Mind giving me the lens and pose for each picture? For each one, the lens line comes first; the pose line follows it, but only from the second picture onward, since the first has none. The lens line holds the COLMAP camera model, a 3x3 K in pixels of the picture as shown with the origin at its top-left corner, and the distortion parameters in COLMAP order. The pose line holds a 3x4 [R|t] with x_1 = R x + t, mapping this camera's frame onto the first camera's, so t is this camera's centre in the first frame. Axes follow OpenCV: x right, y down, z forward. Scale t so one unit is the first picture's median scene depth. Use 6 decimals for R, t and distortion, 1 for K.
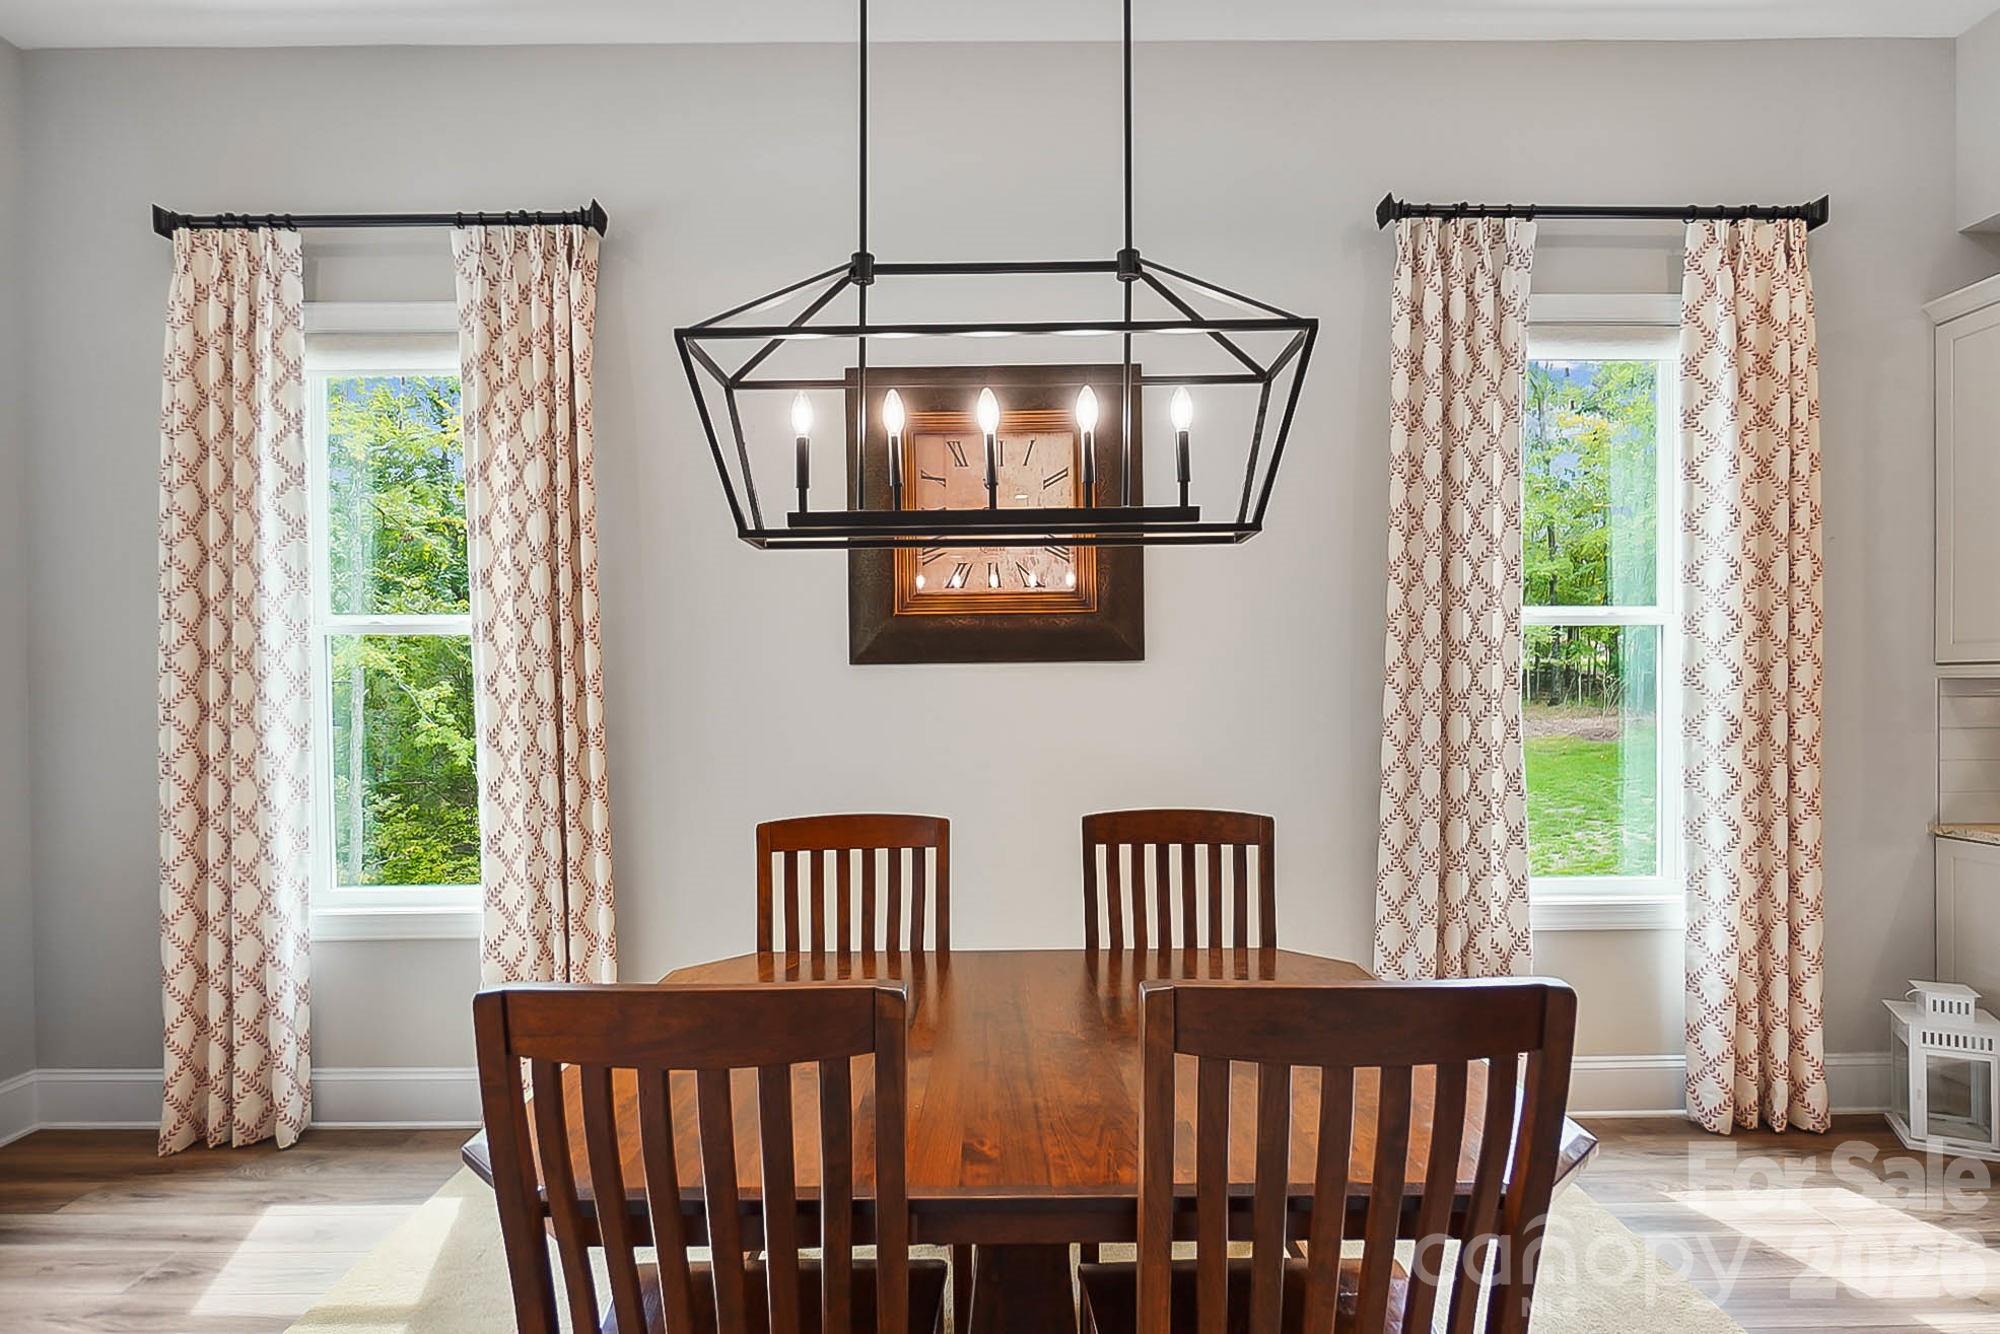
lens RADIAL K [[1044.8, 0, 983.1], [0, 1044.8, 705.4], [0, 0, 1]] dist [-0.003606, 0.003135]
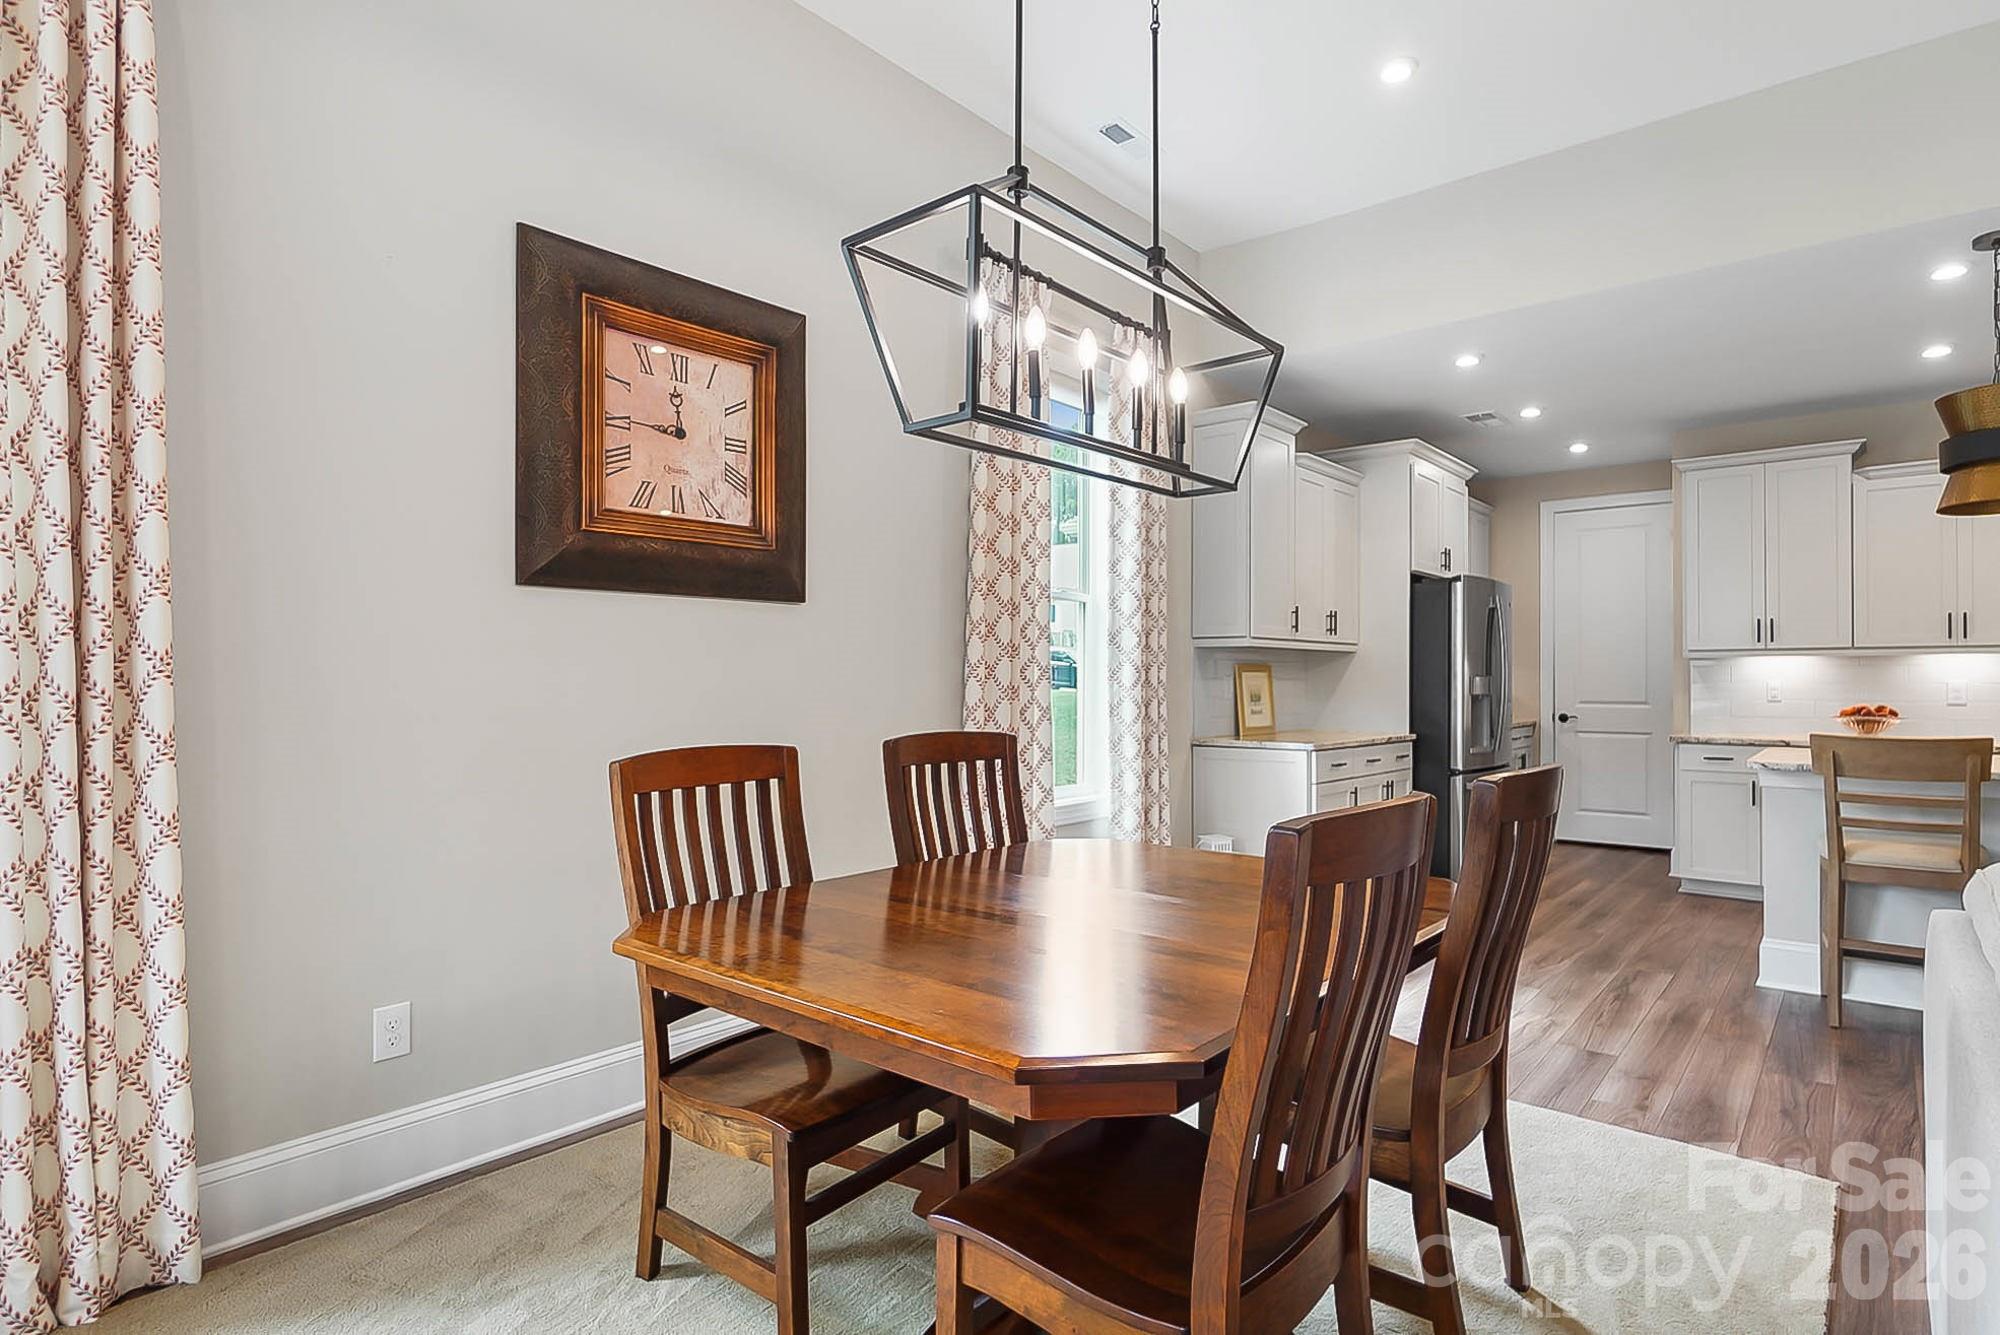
lens RADIAL K [[1044.8, 0, 982.5], [0, 1044.8, 673.5], [0, 0, 1]] dist [-0.003606, 0.003135]
pose [[0.652819, 0.015764, 0.757350, -0.525667], [0.002168, 0.999740, -0.022677, 0.052504], [-0.757511, 0.016446, 0.652615, 0.206445]]
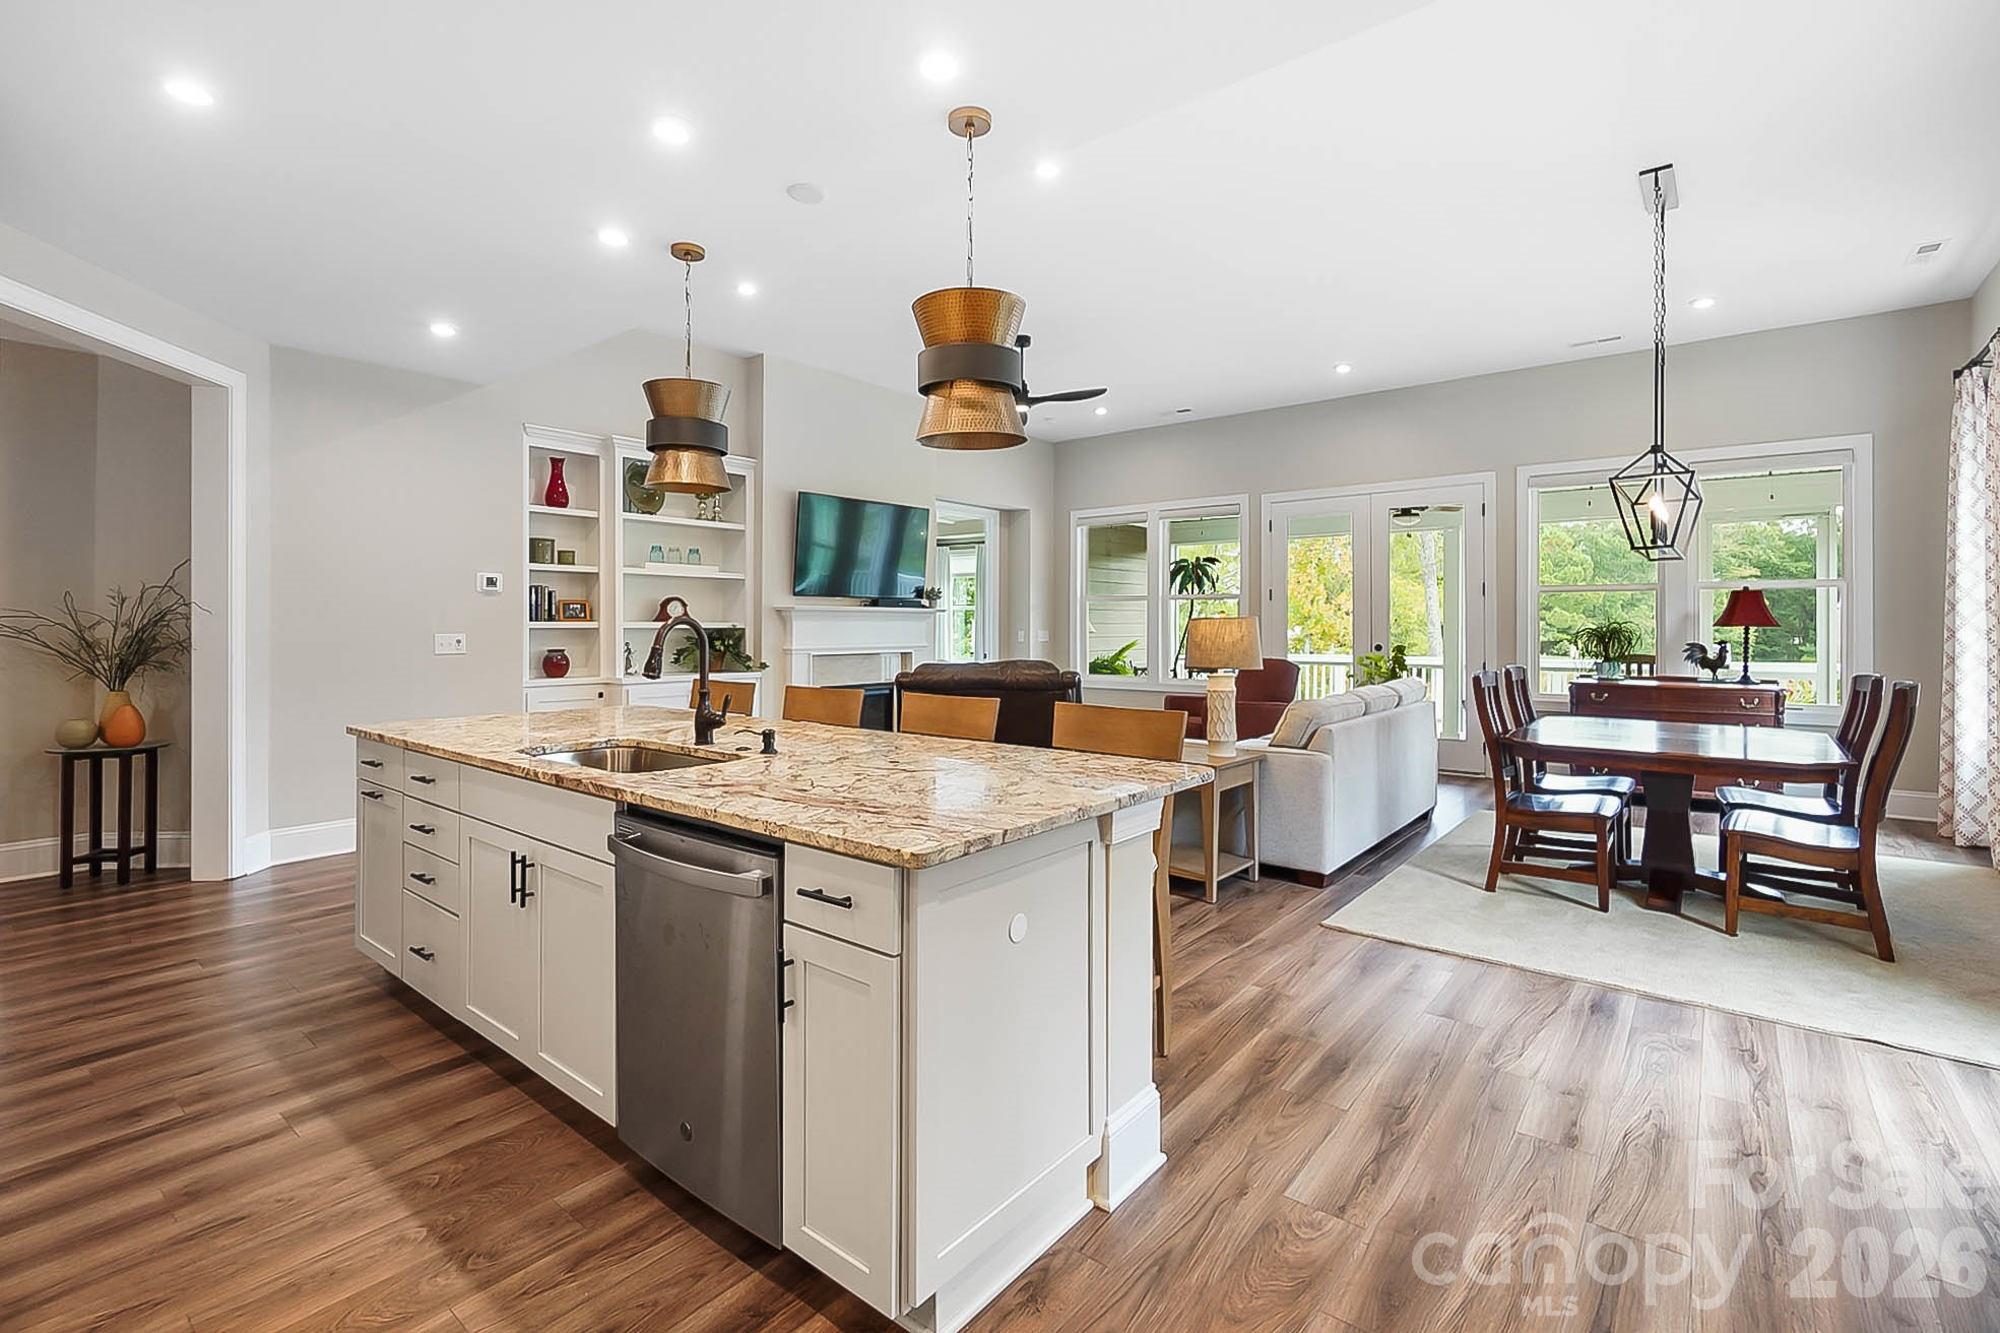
lens RADIAL K [[879.1, 0, 983.7], [0, 879.1, 636.6], [0, 0, 1]] dist [-0.000176, -0.002386]
pose [[-0.641569, 0.016102, -0.766896, 1.717480], [-0.006060, 0.999642, 0.026059, 0.004871], [0.767041, 0.021367, -0.641242, 0.647157]]
